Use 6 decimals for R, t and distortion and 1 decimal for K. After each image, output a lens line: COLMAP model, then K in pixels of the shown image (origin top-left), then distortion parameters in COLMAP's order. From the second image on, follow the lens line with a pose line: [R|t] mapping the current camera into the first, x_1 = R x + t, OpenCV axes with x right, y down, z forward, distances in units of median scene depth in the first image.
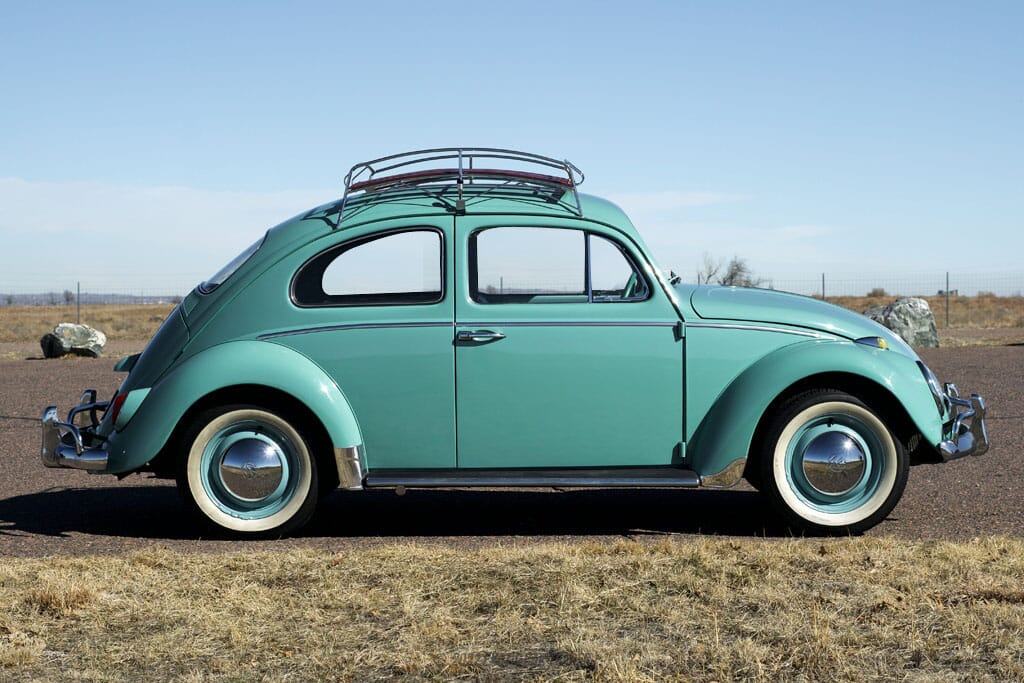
lens RADIAL K [[2329.6, 0, 512.0], [0, 2329.6, 341.5], [0, 0, 1]] dist [-0.024077, -0.111636]
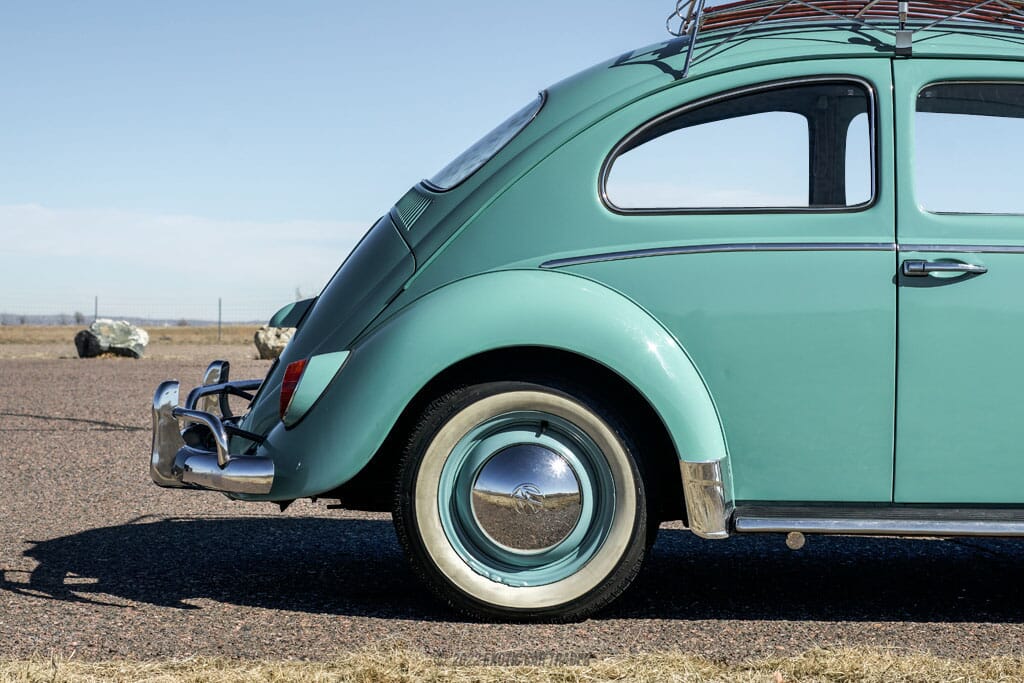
lens RADIAL K [[2165.0, 0, 512.0], [0, 2165.0, 341.5], [0, 0, 1]] dist [-0.015805, -0.121580]
pose [[0.999741, 0.019954, 0.010919, -0.121913], [-0.019802, 0.999708, -0.013857, 0.024293], [-0.011192, 0.013637, 0.999844, 0.472953]]
